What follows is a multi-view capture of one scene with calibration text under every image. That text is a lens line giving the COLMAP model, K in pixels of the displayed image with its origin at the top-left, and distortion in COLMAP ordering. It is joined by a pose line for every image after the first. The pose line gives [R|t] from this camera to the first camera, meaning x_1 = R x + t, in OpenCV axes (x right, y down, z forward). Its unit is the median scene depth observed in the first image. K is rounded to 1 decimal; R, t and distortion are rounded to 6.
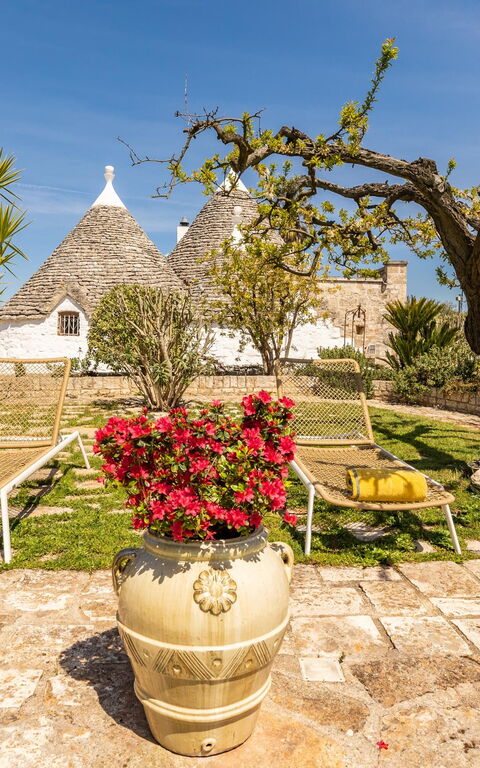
lens RADIAL K [[547.6, 0, 242.0], [0, 547.6, 377.8], [0, 0, 1]] dist [0.011103, 0.000628]
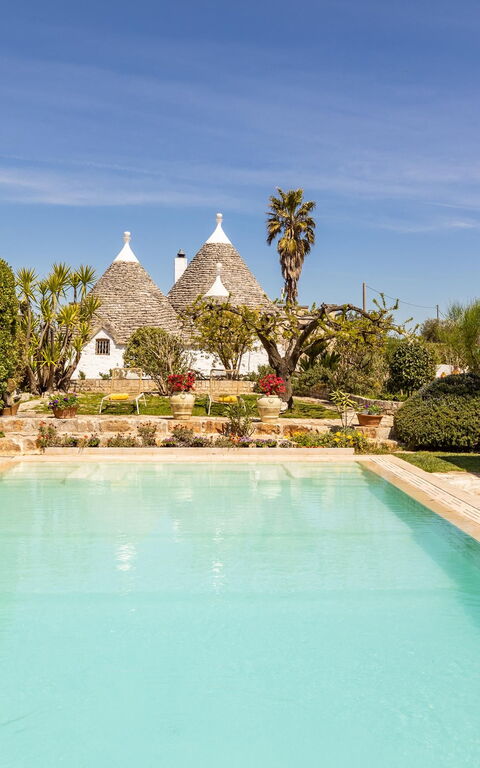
lens RADIAL K [[708.8, 0, 239.1], [0, 708.8, 384.6], [0, 0, 1]] dist [-0.006986, 0.000000]
pose [[0.999725, 0.011699, -0.020322, 0.122034], [-0.012178, 0.999647, -0.023621, 0.057099], [0.020039, 0.023862, 0.999514, -1.164725]]
